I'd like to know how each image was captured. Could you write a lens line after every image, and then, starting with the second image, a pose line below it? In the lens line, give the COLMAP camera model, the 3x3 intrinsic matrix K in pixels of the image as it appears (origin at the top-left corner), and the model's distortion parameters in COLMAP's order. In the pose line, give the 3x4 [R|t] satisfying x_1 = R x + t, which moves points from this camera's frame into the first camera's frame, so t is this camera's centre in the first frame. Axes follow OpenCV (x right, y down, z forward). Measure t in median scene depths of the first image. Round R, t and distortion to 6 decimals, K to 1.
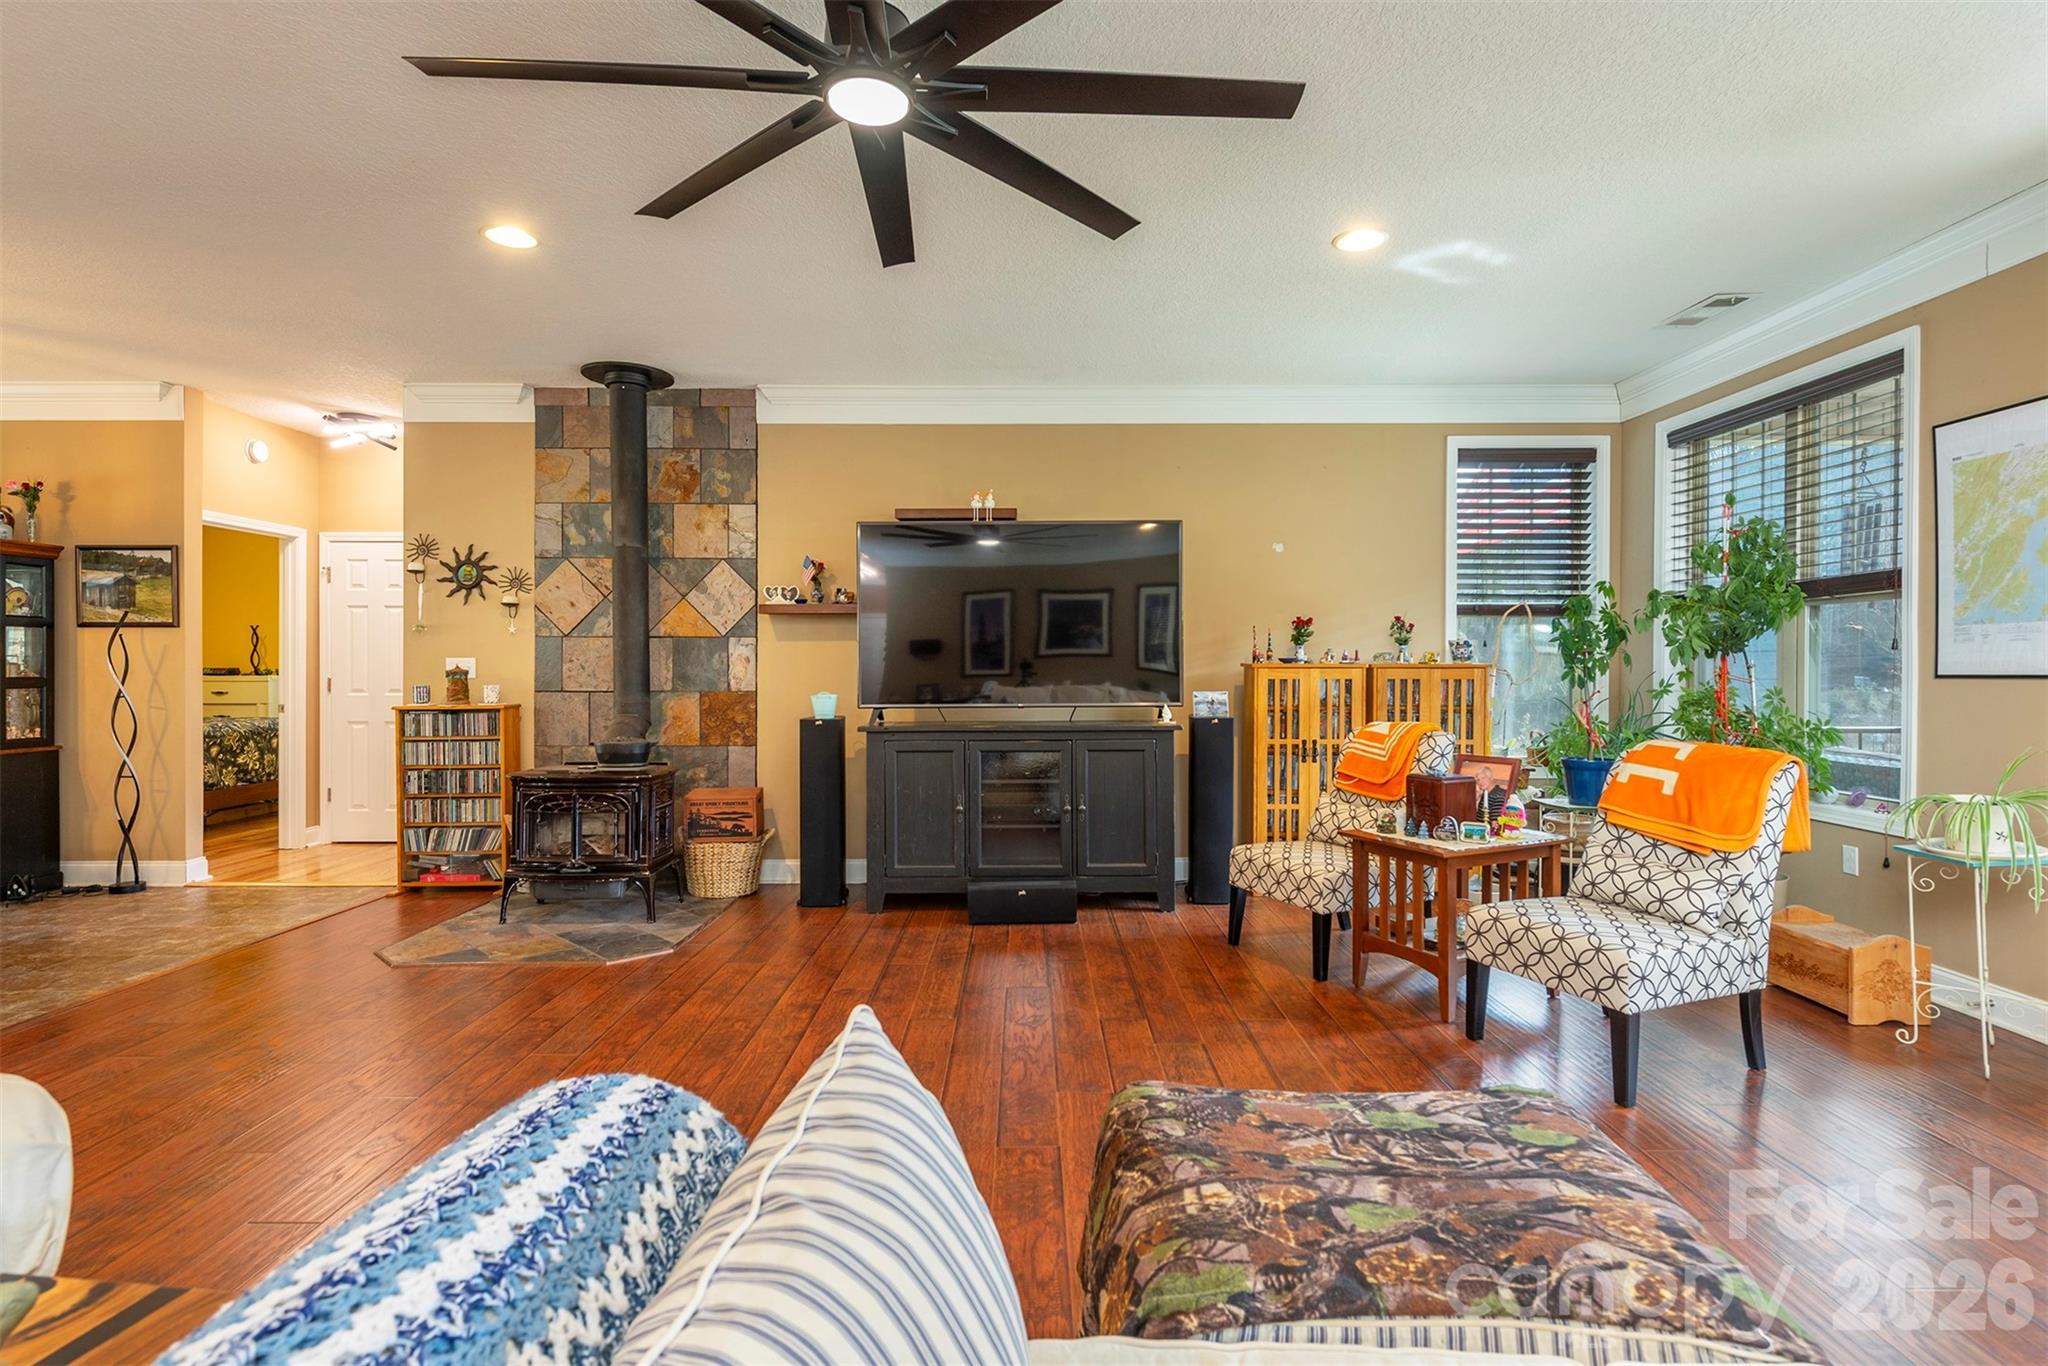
lens RADIAL K [[986.4, 0, 1028.0], [0, 986.4, 672.3], [0, 0, 1]] dist [0.009054, -0.001839]
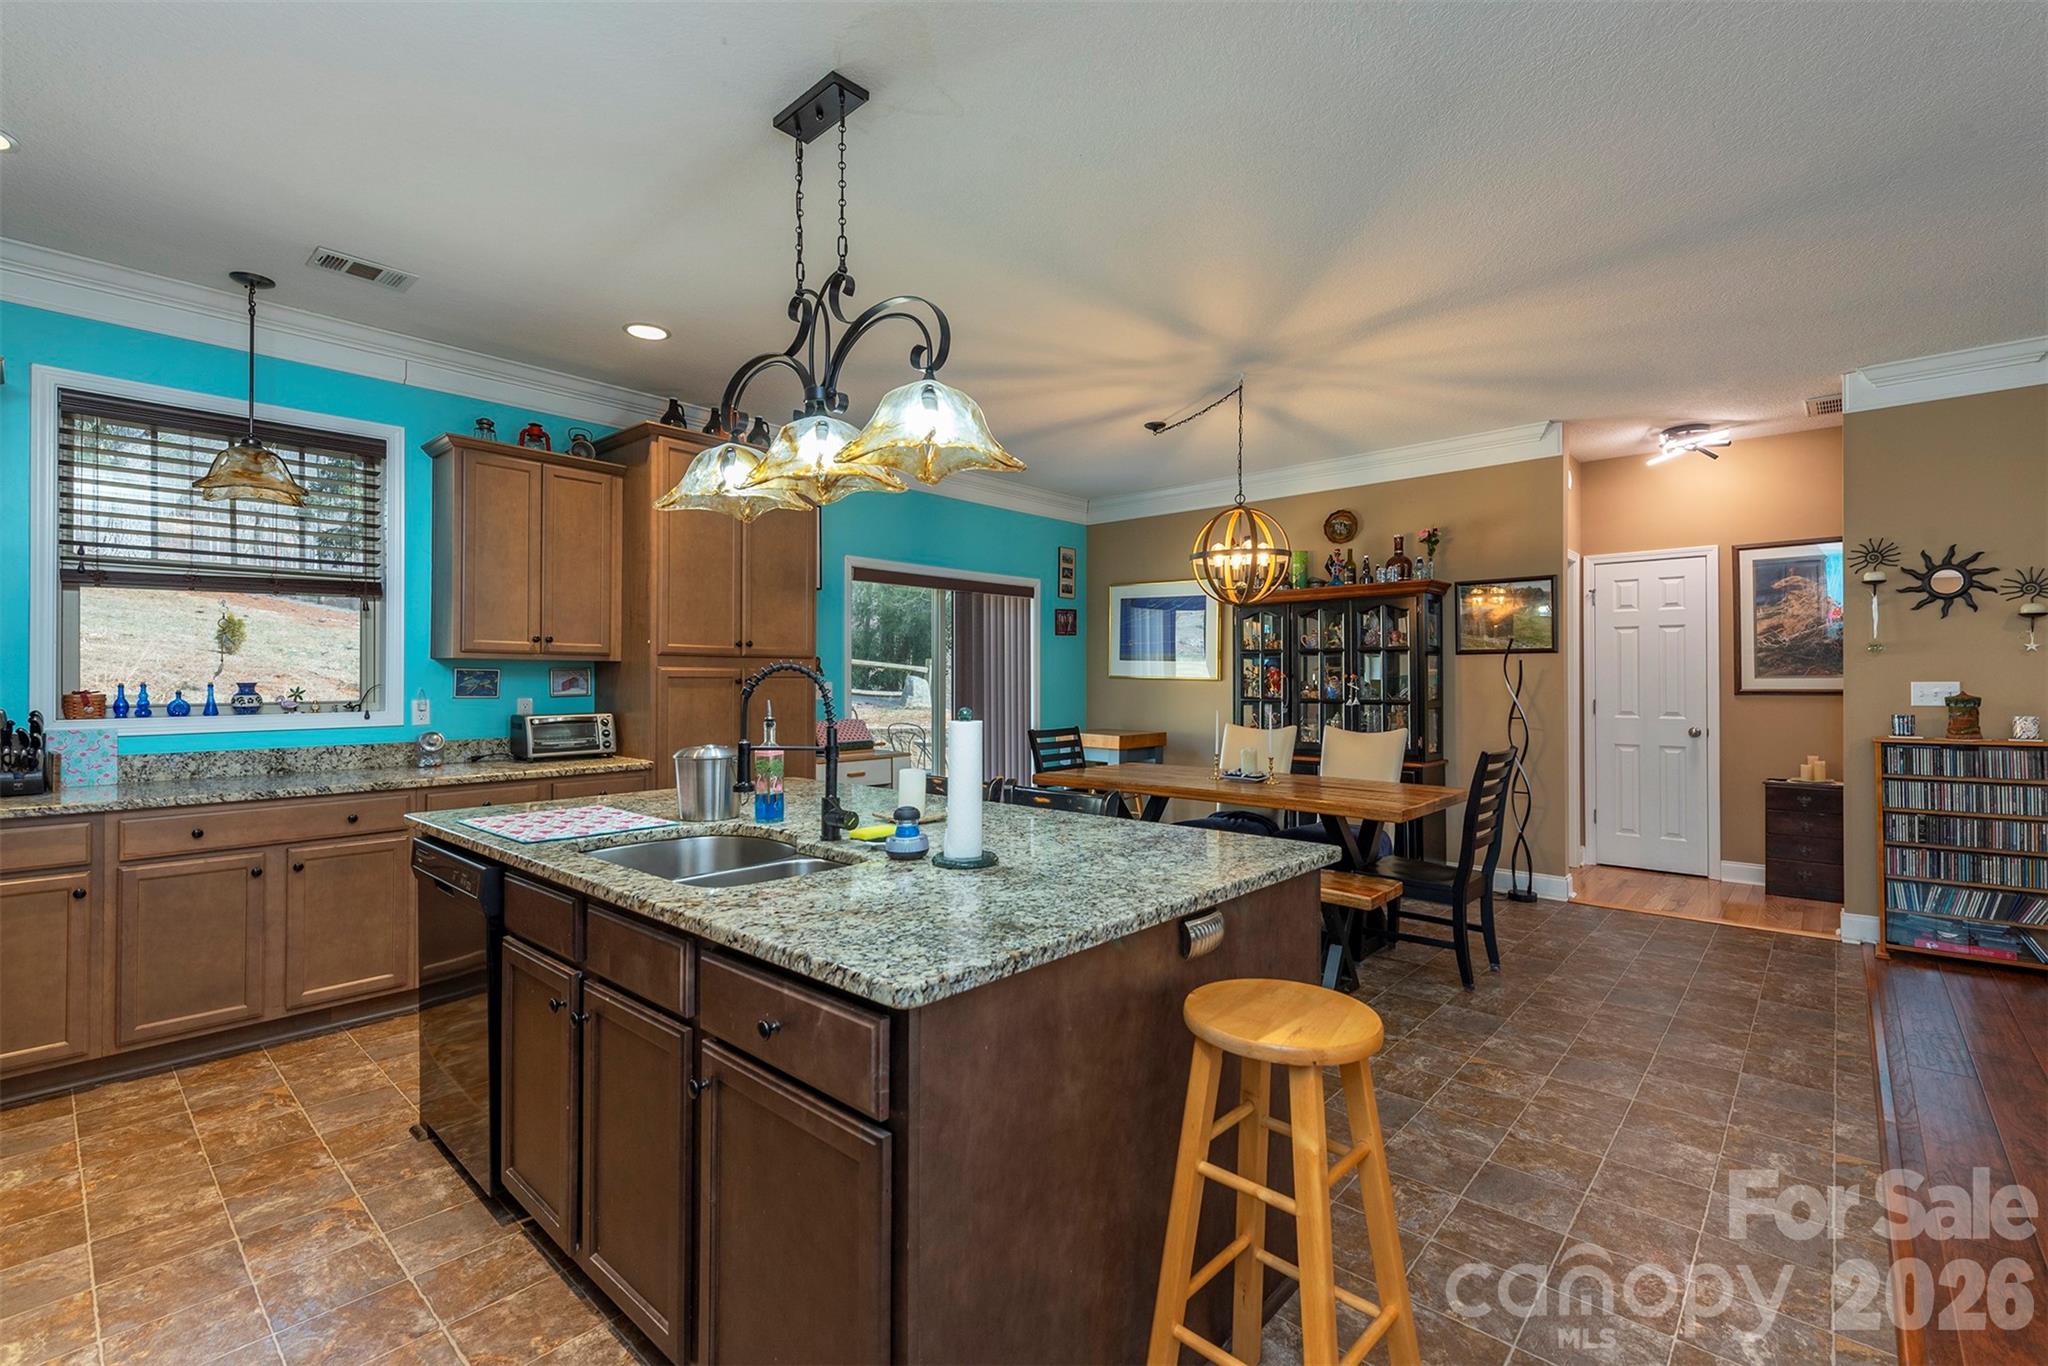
lens RADIAL K [[914.2, 0, 1027.3], [0, 914.2, 670.3], [0, 0, 1]] dist [0.015876, -0.006786]
pose [[0.749937, -0.008155, -0.661459, -0.638390], [-0.000711, 0.999914, -0.013133, -0.013711], [0.661509, 0.010320, 0.749866, -0.095362]]
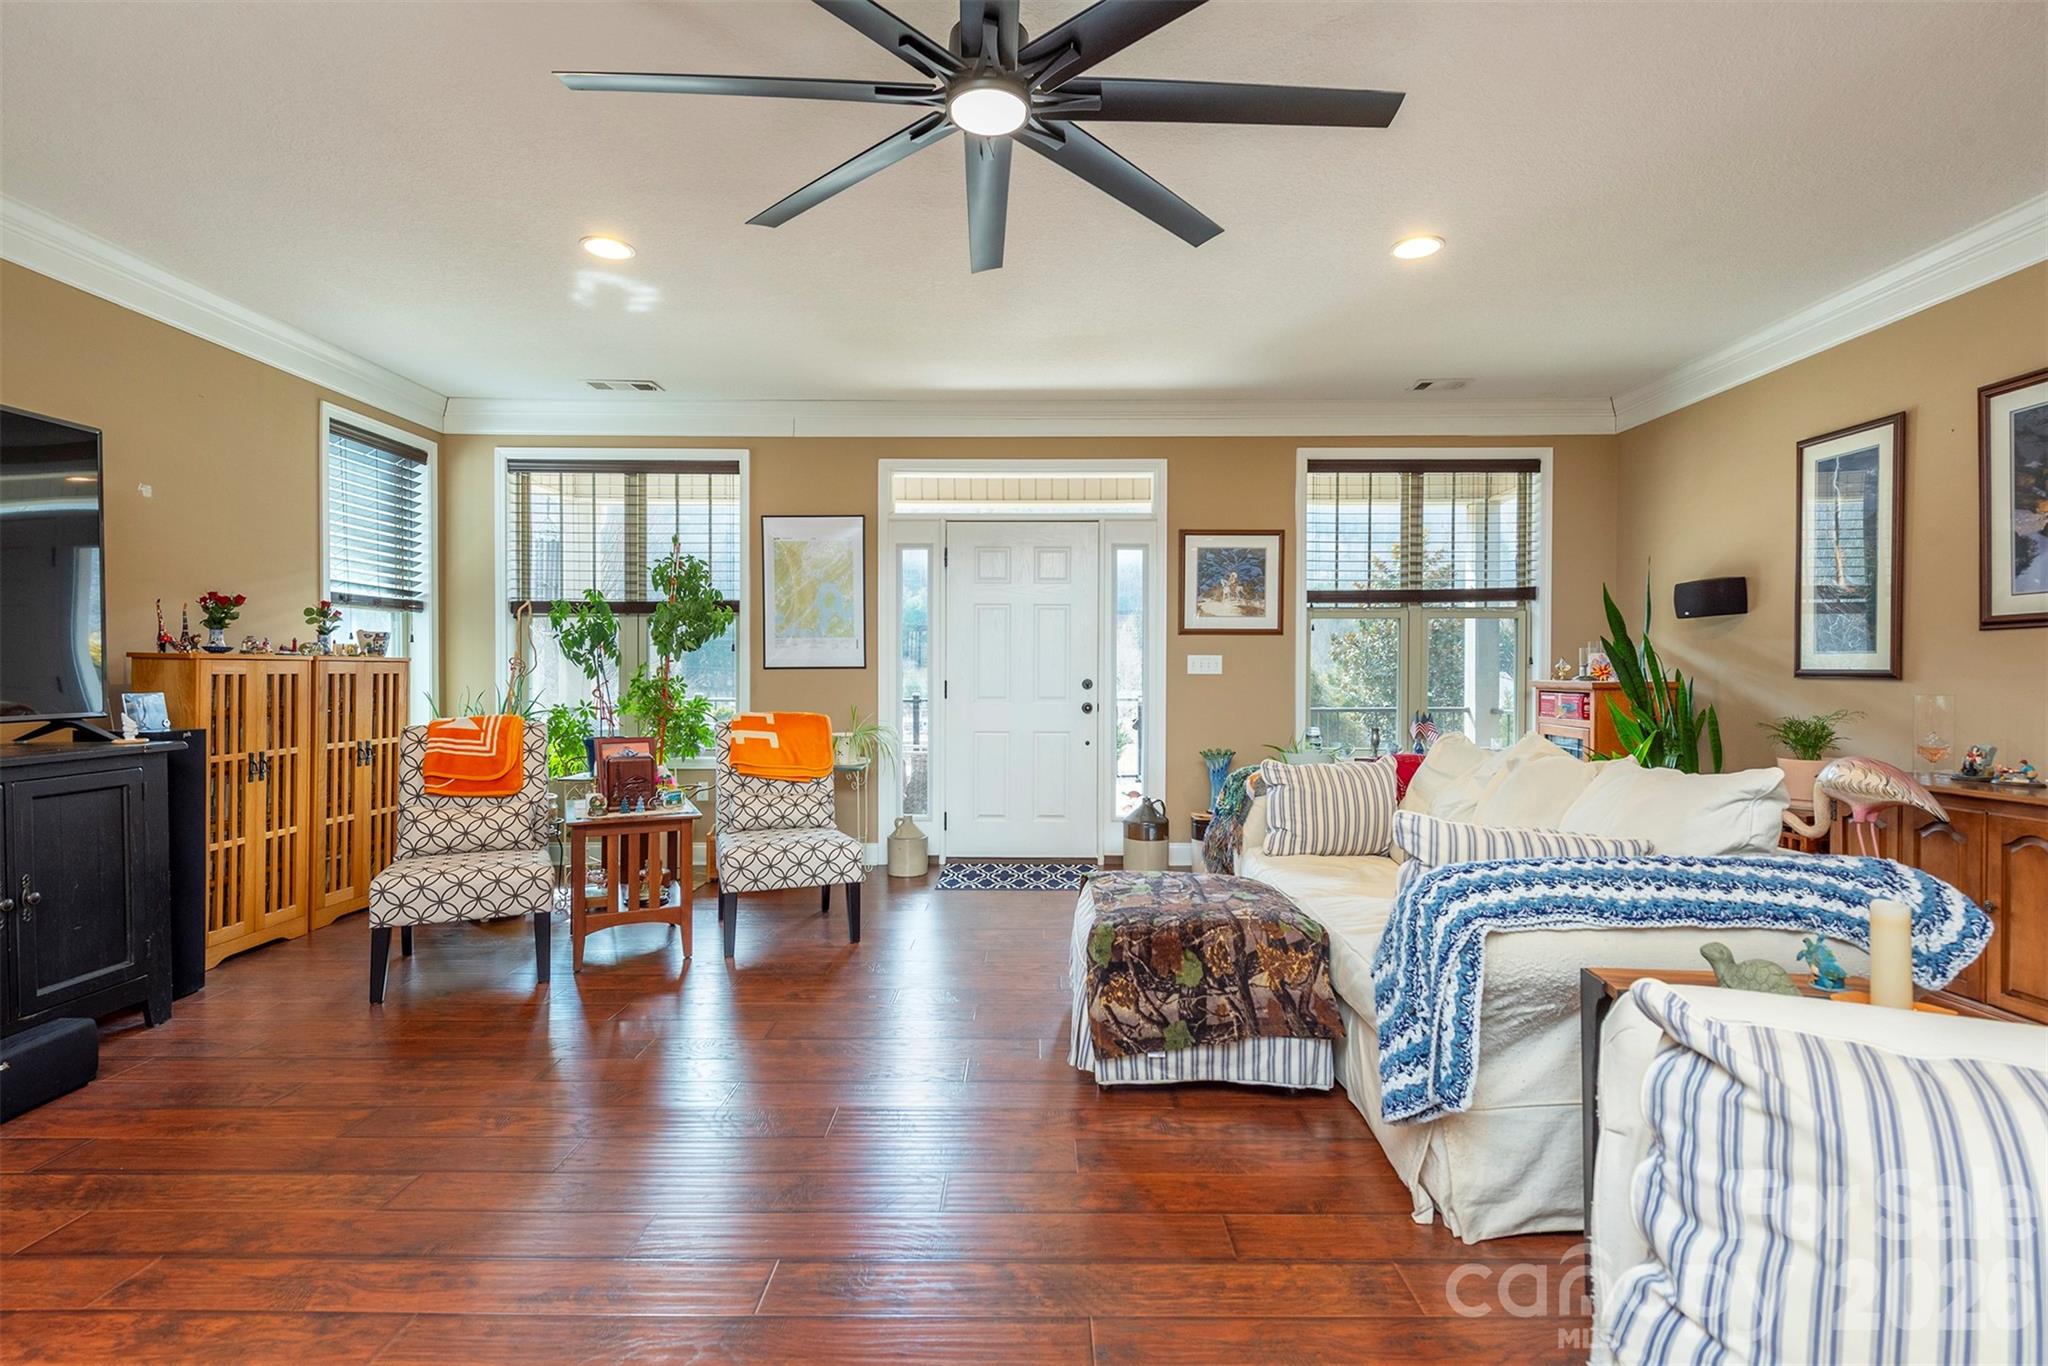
lens RADIAL K [[960.9, 0, 1038.5], [0, 960.9, 681.8], [0, 0, 1]] dist [0.020045, -0.007978]
pose [[-0.001192, -0.013190, 0.999912, -0.451641], [0.004762, 0.999902, 0.013195, 0.005558], [-0.999988, 0.004777, -0.001129, 0.361206]]
